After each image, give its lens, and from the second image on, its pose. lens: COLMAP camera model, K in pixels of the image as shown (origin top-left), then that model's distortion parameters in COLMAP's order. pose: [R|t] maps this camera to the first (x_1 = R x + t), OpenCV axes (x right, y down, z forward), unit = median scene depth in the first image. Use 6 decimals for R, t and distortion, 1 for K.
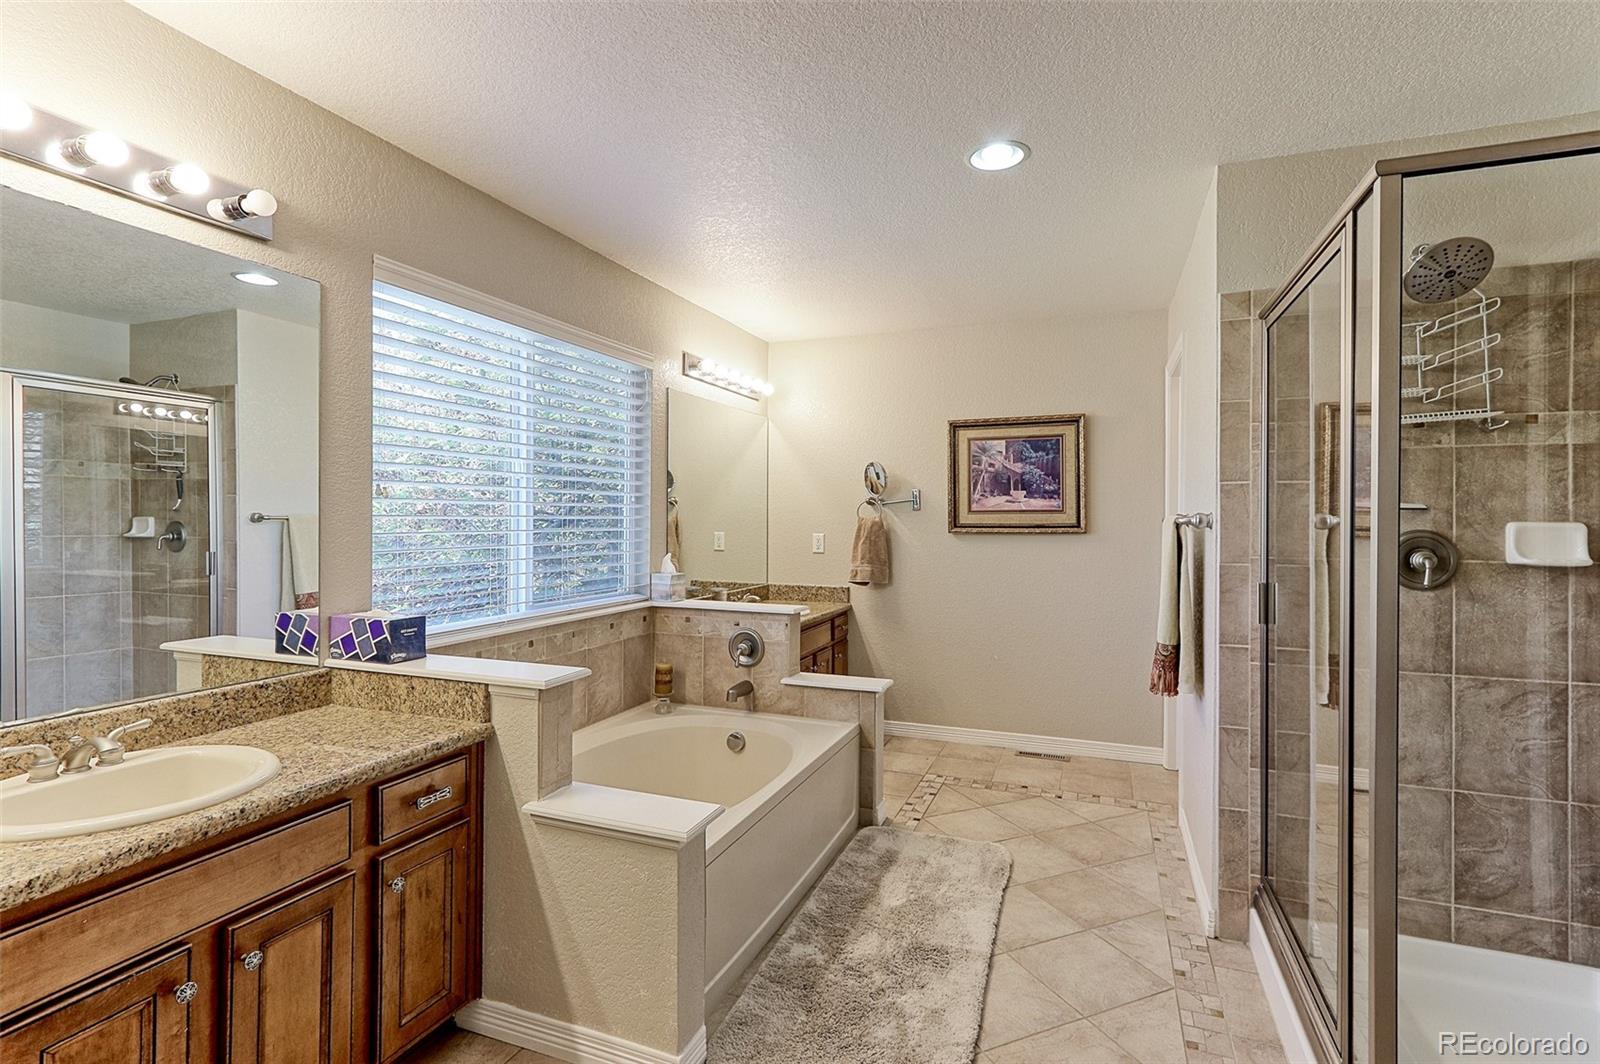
lens RADIAL K [[769.8, 0, 800.0], [0, 769.8, 532.0], [0, 0, 1]] dist [-0.000082, 0.000126]
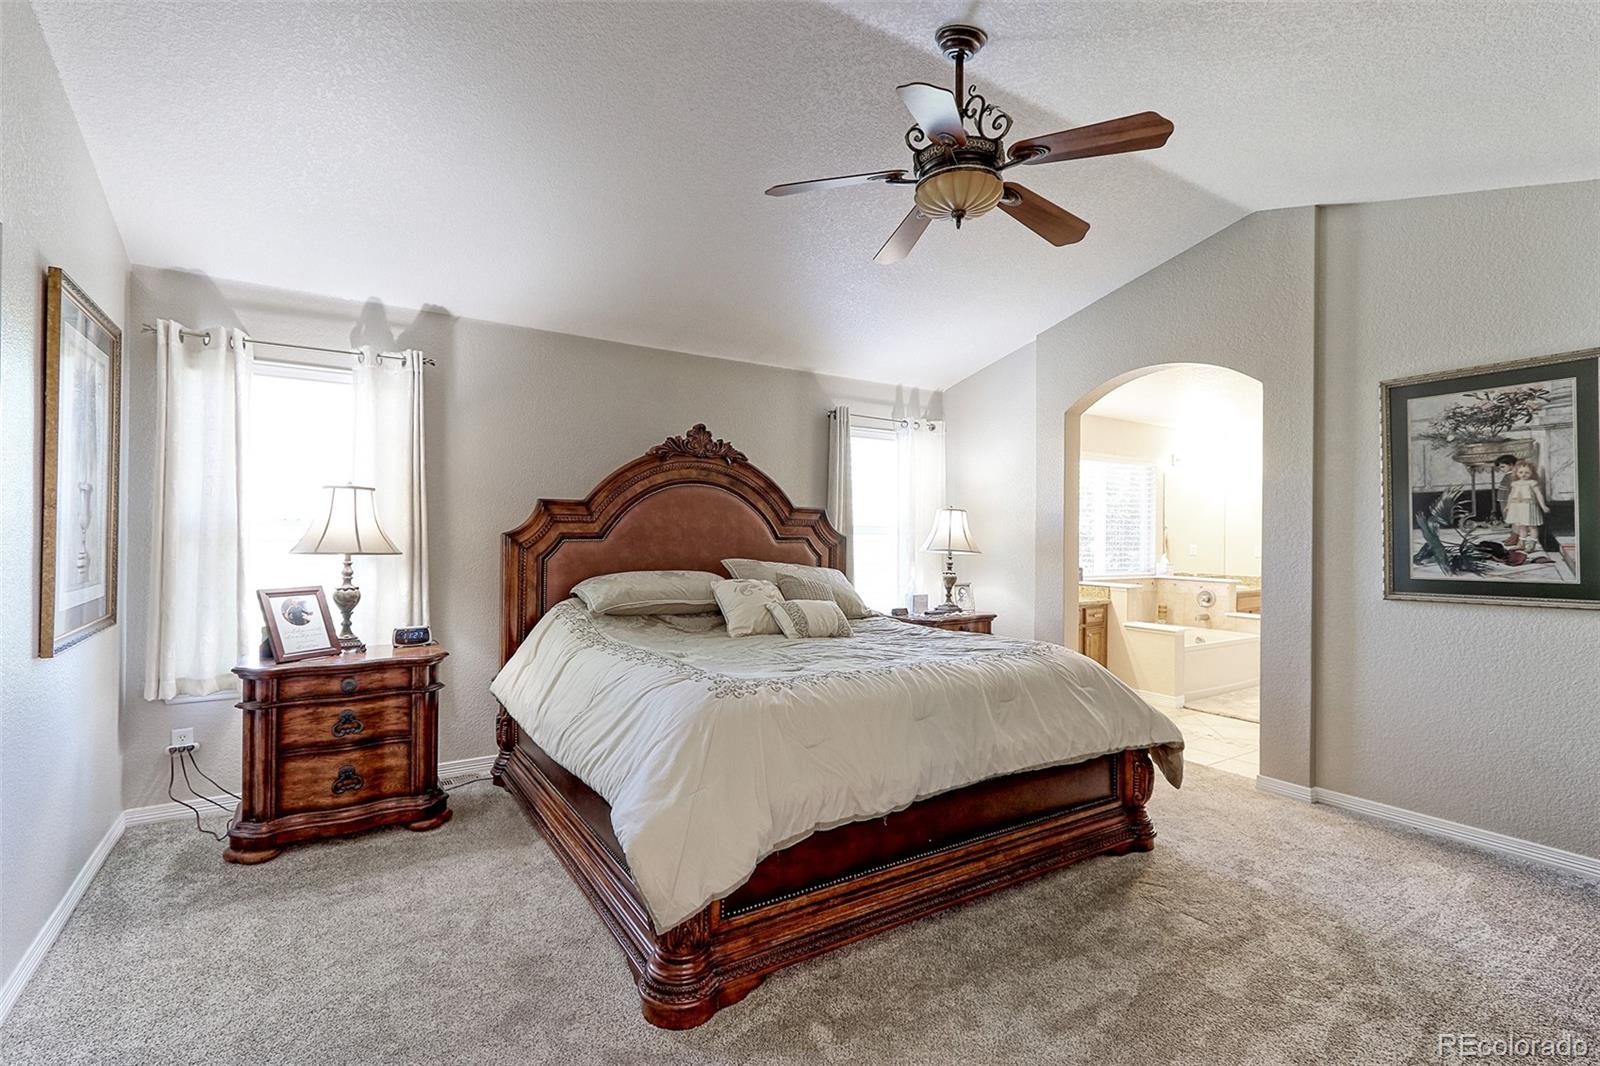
lens RADIAL K [[727.0, 0, 800.0], [0, 727.0, 533.0], [0, 0, 1]] dist [0.012369, 0.000614]
pose [[0.822037, 0.005428, -0.569409, 0.141430], [-0.016548, 0.999760, -0.014360, 0.016762], [0.569194, 0.021227, 0.821929, -1.179539]]
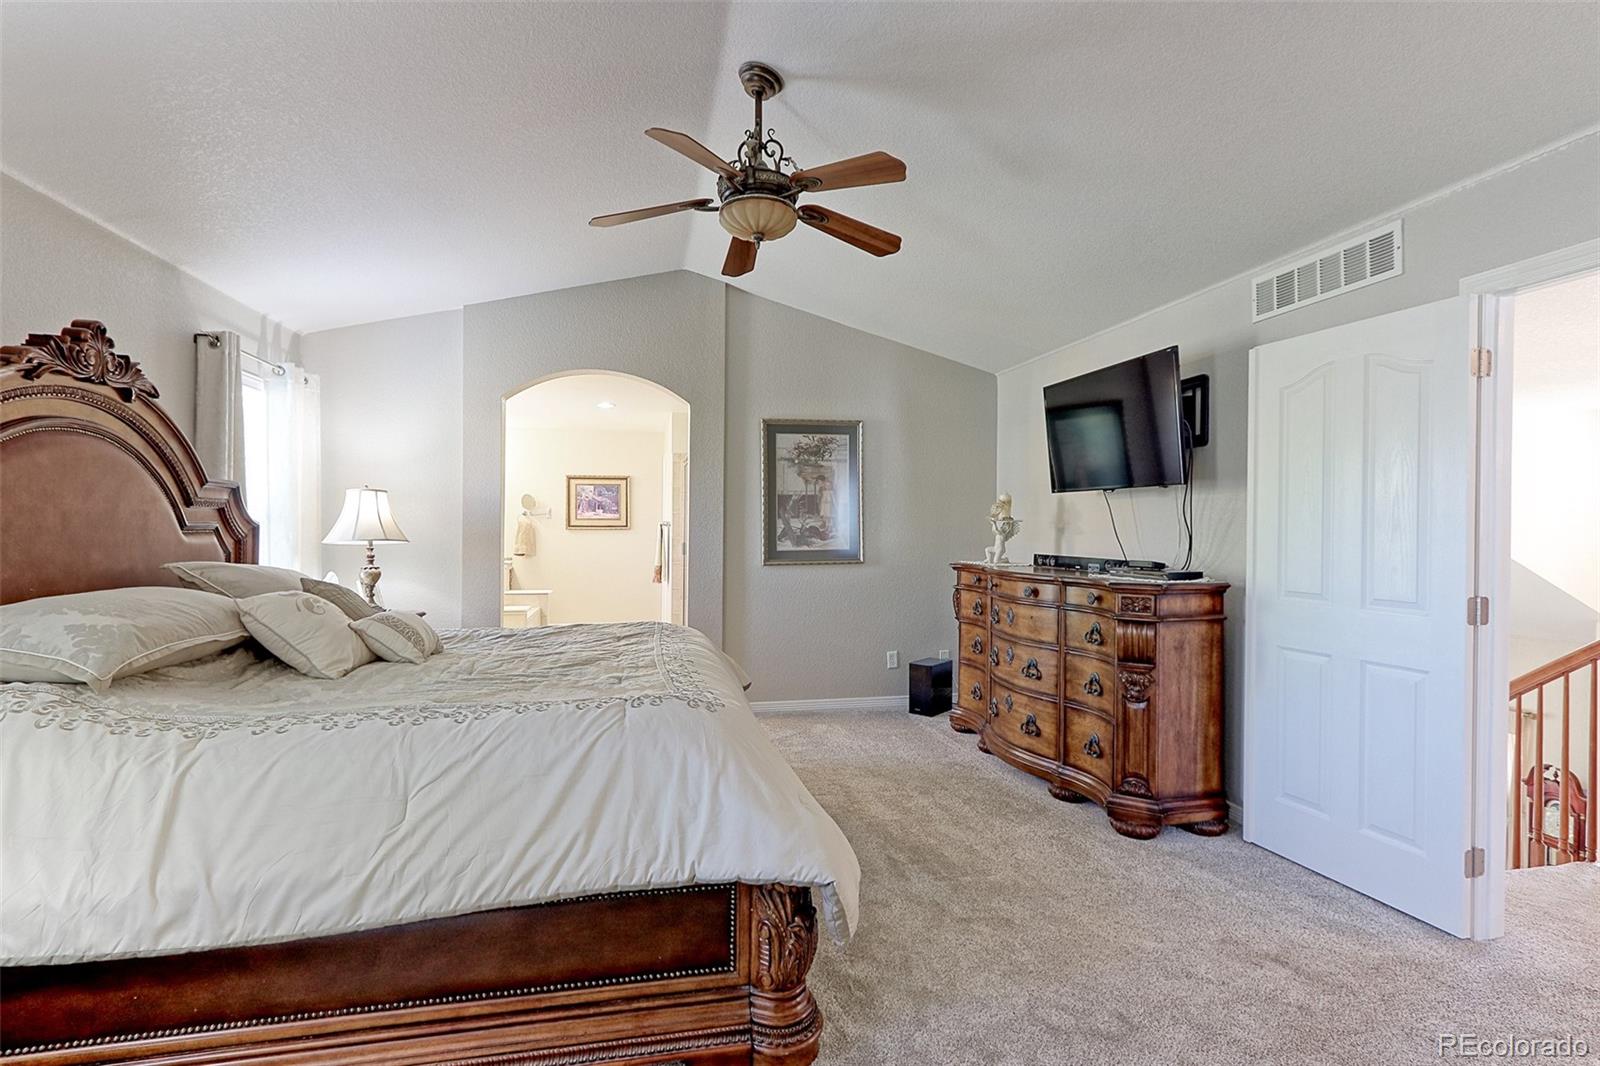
lens RADIAL K [[752.6, 0, 792.6], [0, 752.6, 529.8], [0, 0, 1]] dist [0.000549, 0.000542]
pose [[0.835741, 0.002431, 0.549119, -0.484138], [0.000494, 0.999986, -0.005179, 0.015623], [-0.549124, 0.004599, 0.835728, -1.210881]]
